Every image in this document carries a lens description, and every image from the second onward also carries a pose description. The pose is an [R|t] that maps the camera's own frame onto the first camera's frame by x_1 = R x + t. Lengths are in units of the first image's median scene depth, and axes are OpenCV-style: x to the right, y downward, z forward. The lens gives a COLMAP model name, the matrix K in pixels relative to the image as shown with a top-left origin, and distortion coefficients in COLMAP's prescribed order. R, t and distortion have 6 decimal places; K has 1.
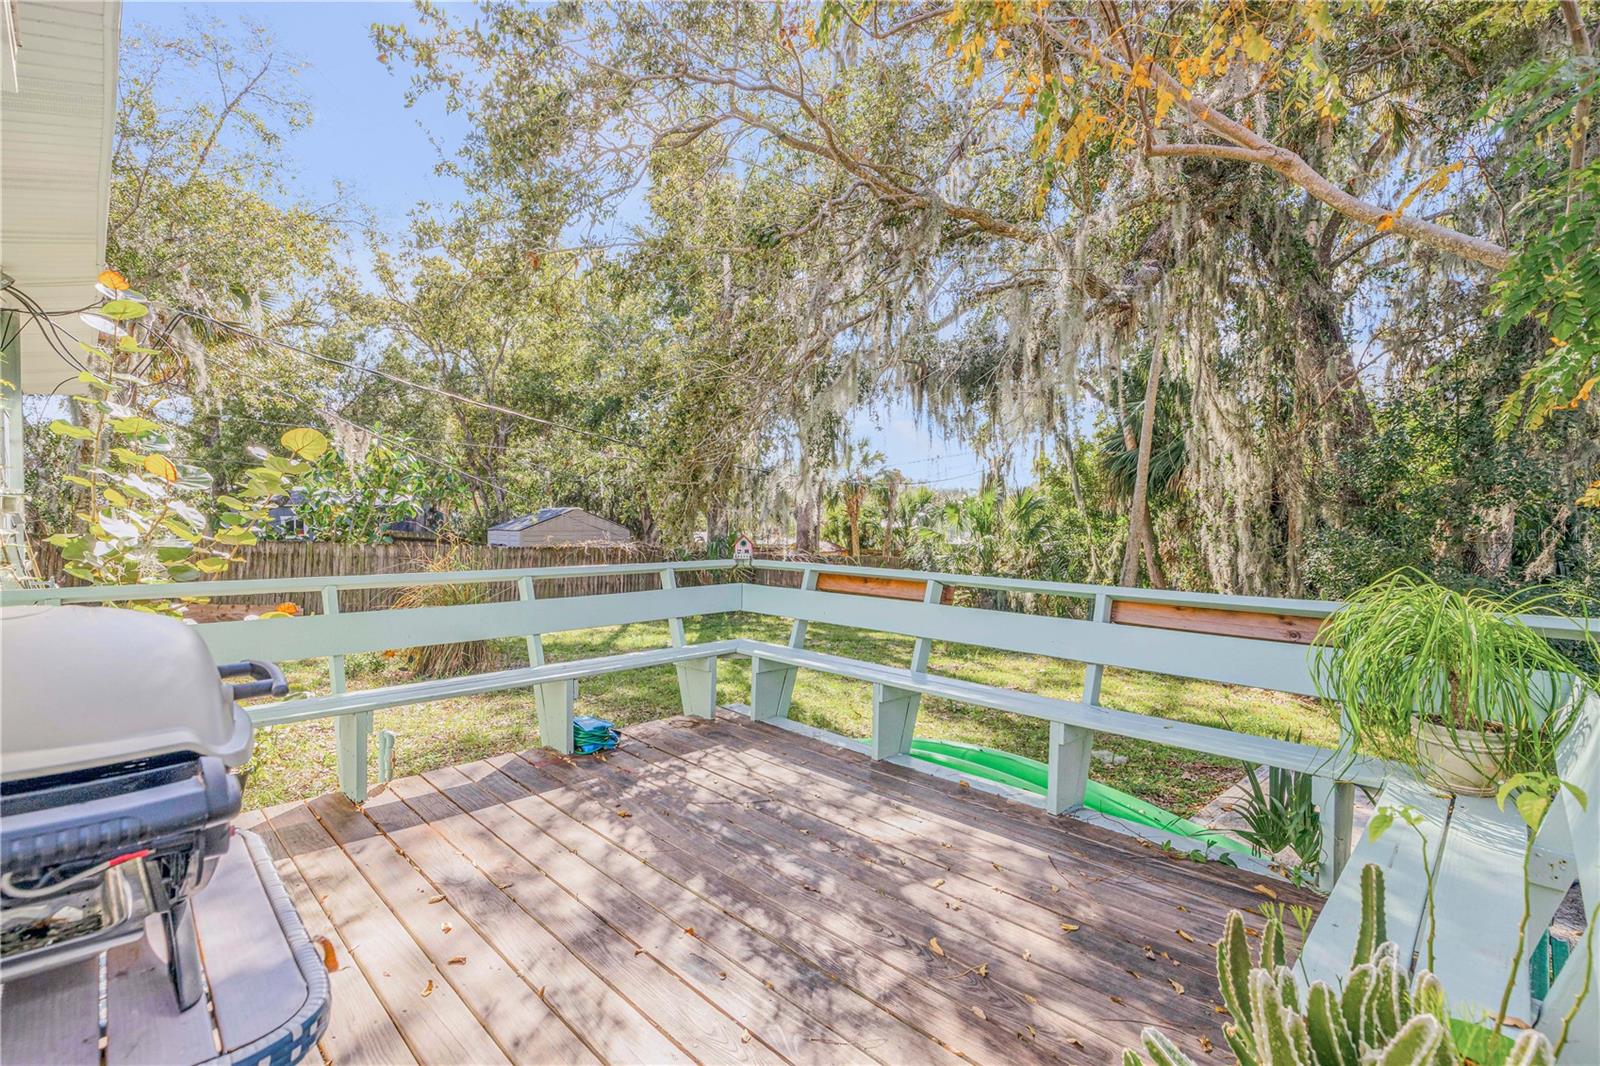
lens RADIAL K [[713.6, 0, 795.1], [0, 713.6, 530.4], [0, 0, 1]] dist [-0.000207, -0.000015]
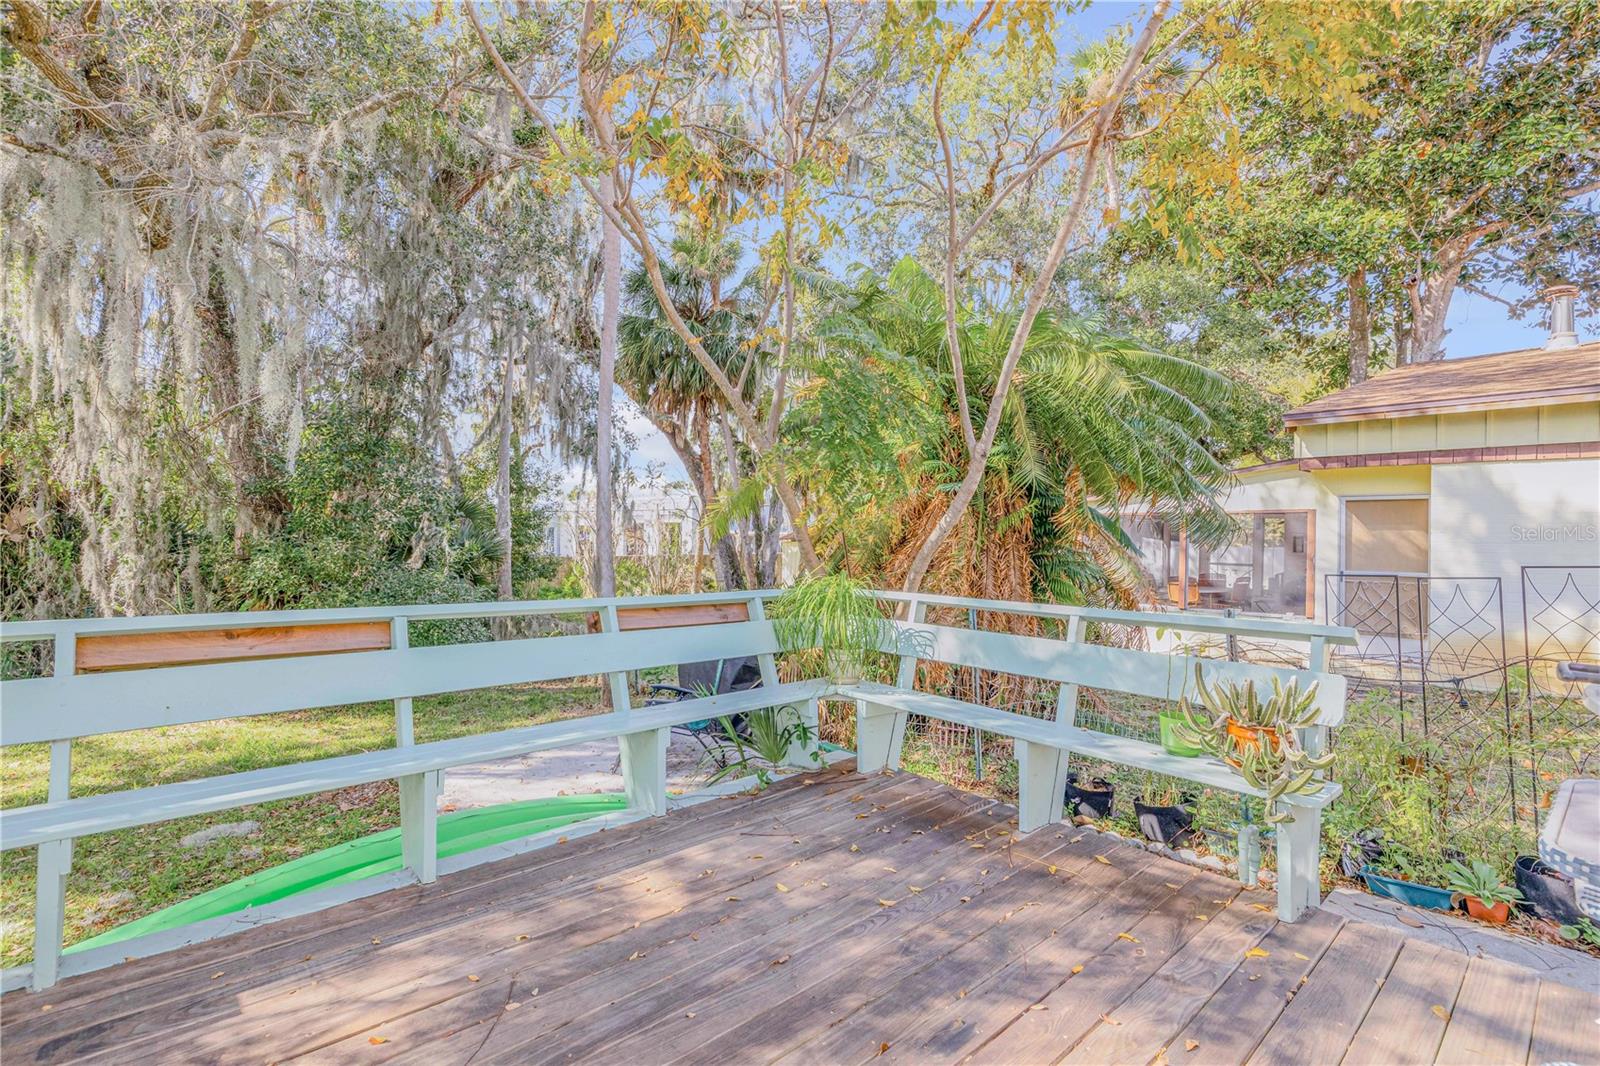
lens RADIAL K [[713.6, 0, 795.0], [0, 713.6, 534.8], [0, 0, 1]] dist [-0.000207, -0.000015]
pose [[0.053647, -0.001941, 0.998558, -0.697127], [-0.001794, 0.999996, 0.002040, -0.020297], [-0.998558, -0.001901, 0.053643, 0.769694]]
